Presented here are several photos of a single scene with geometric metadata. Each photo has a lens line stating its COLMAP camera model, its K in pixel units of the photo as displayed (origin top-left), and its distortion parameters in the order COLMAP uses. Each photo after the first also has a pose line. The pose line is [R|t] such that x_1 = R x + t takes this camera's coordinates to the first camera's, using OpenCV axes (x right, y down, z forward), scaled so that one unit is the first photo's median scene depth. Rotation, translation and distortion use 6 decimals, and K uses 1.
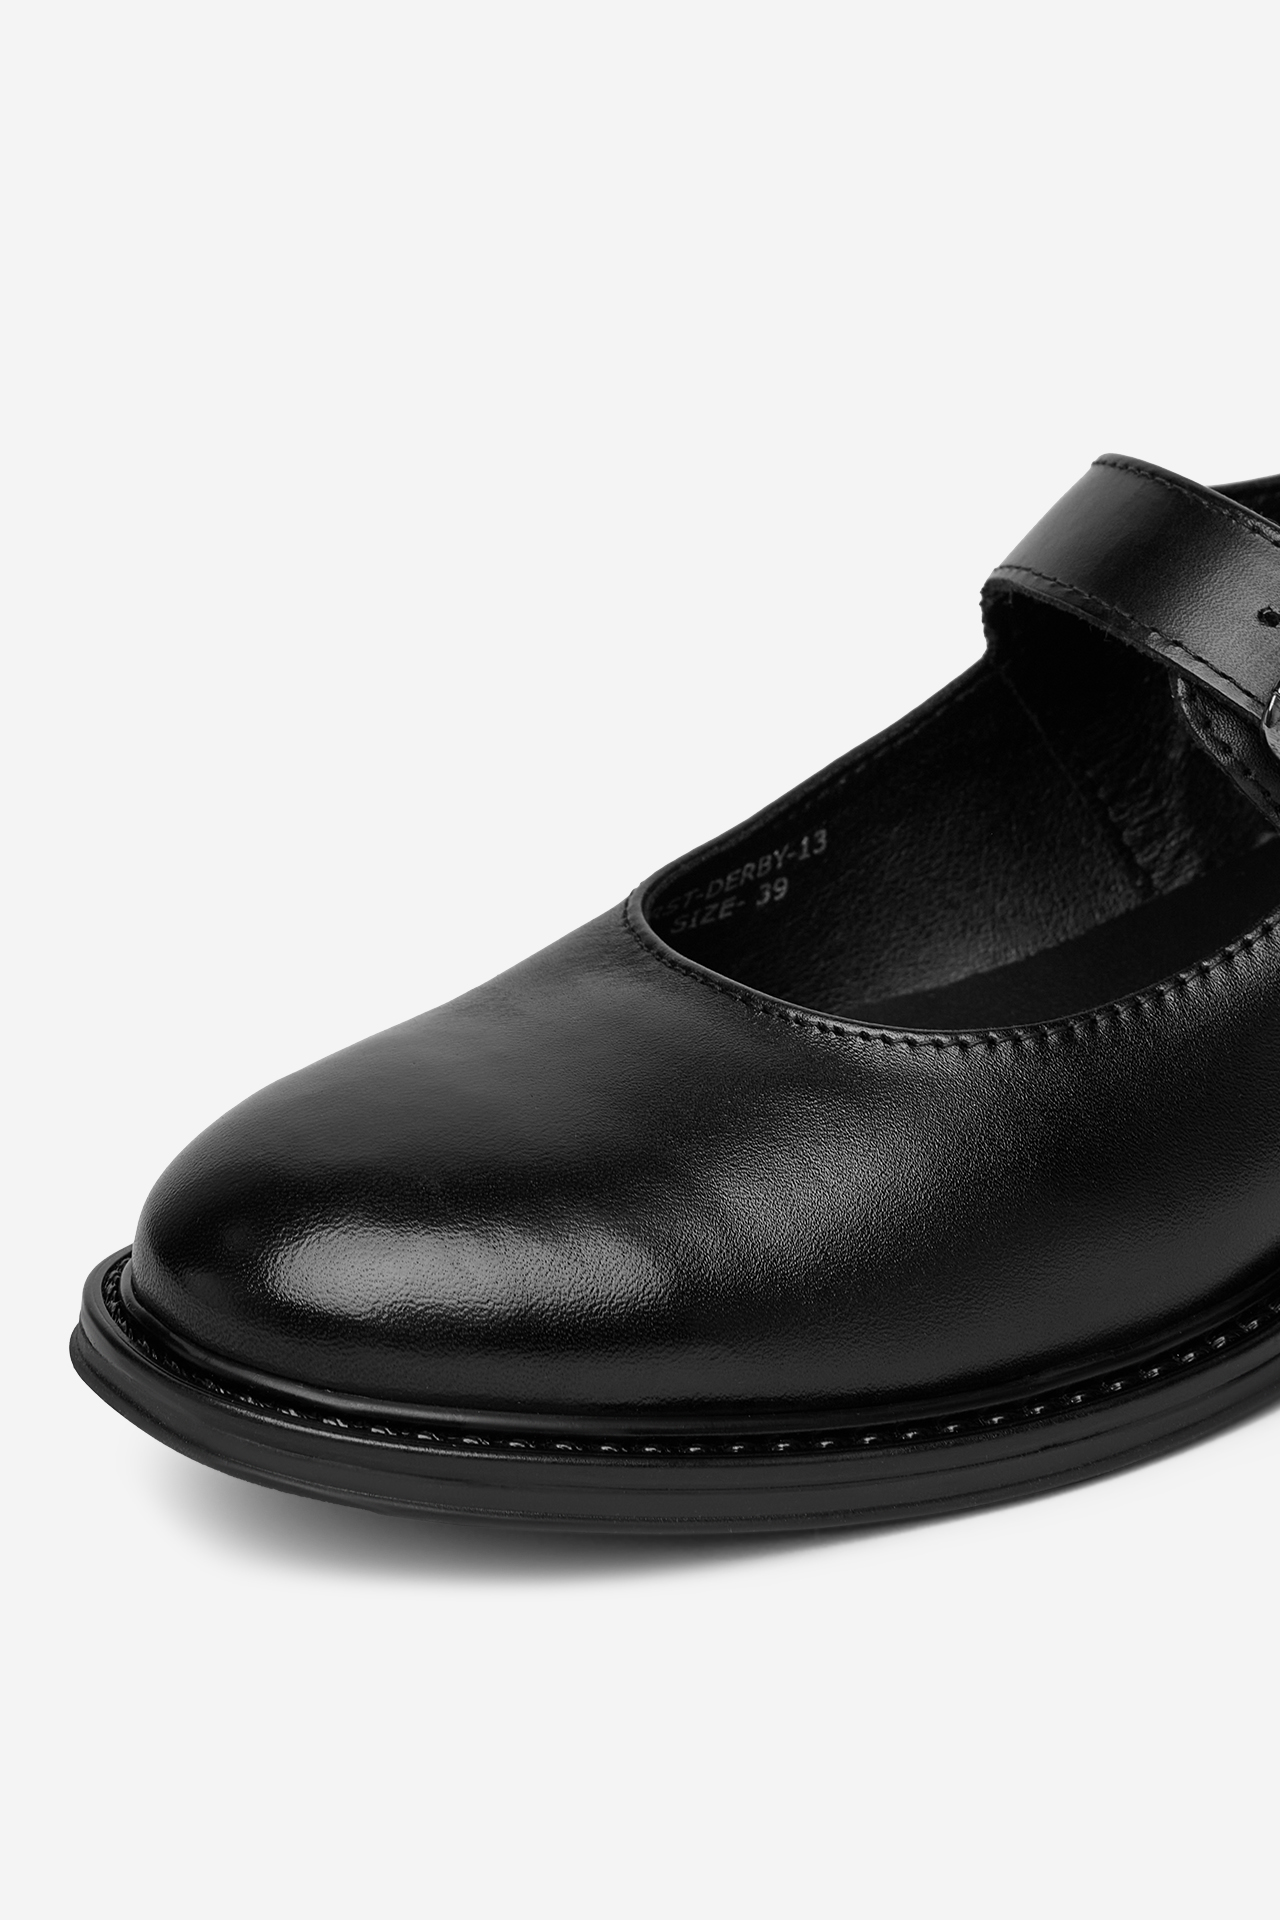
lens RADIAL K [[4470.2, 0, 641.3], [0, 4470.2, 960.1], [0, 0, 1]] dist [-0.268423, 0.000000]
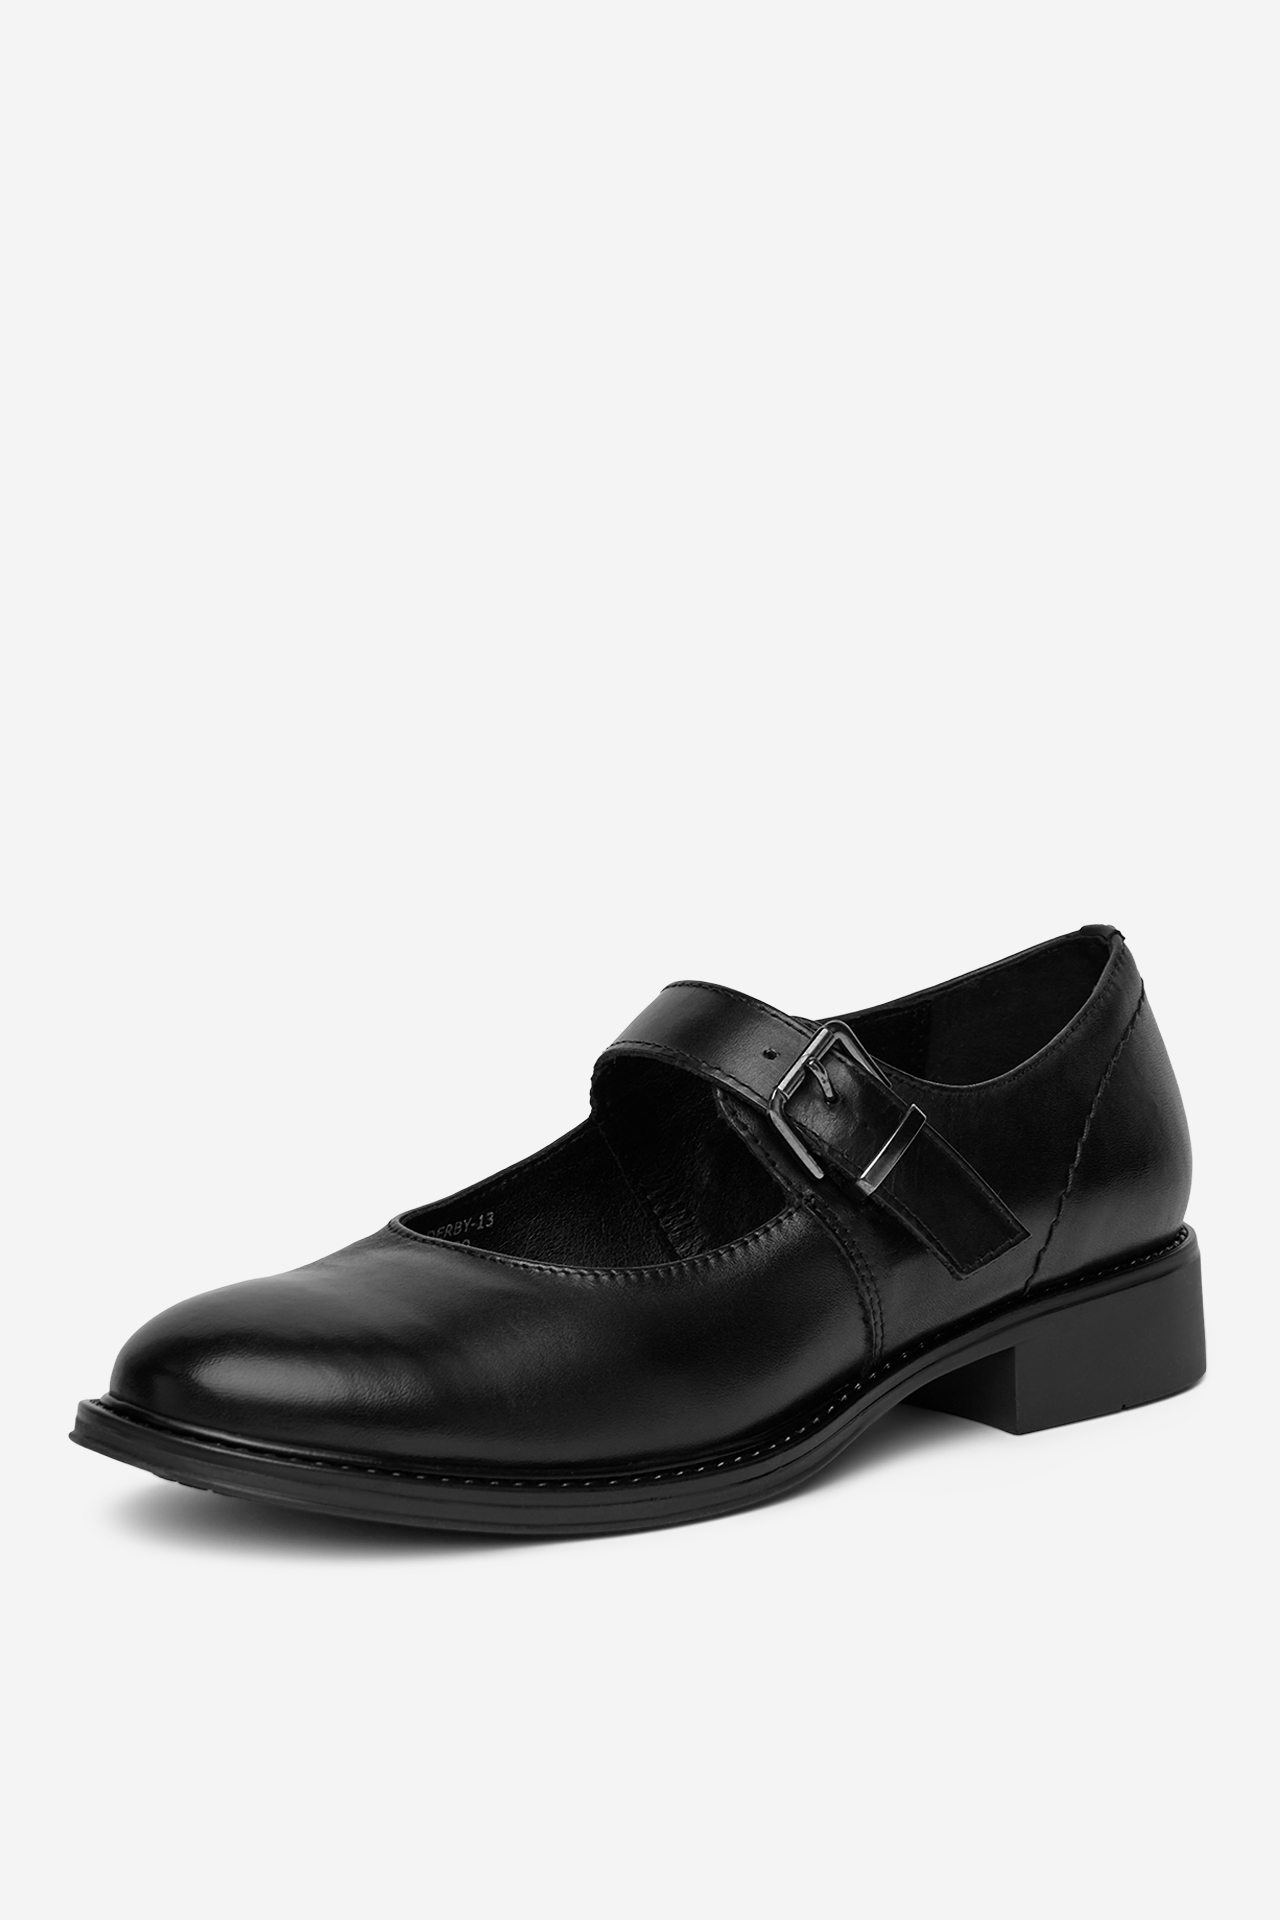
lens RADIAL K [[5749.1, 0, 640.0], [0, 5749.1, 960.1], [0, 0, 1]] dist [-0.017474, 0.000000]
pose [[0.986716, 0.057716, 0.151855, -0.255853], [-0.011805, 0.957763, -0.287315, 0.538719], [-0.162024, 0.281705, 0.945722, -1.148115]]
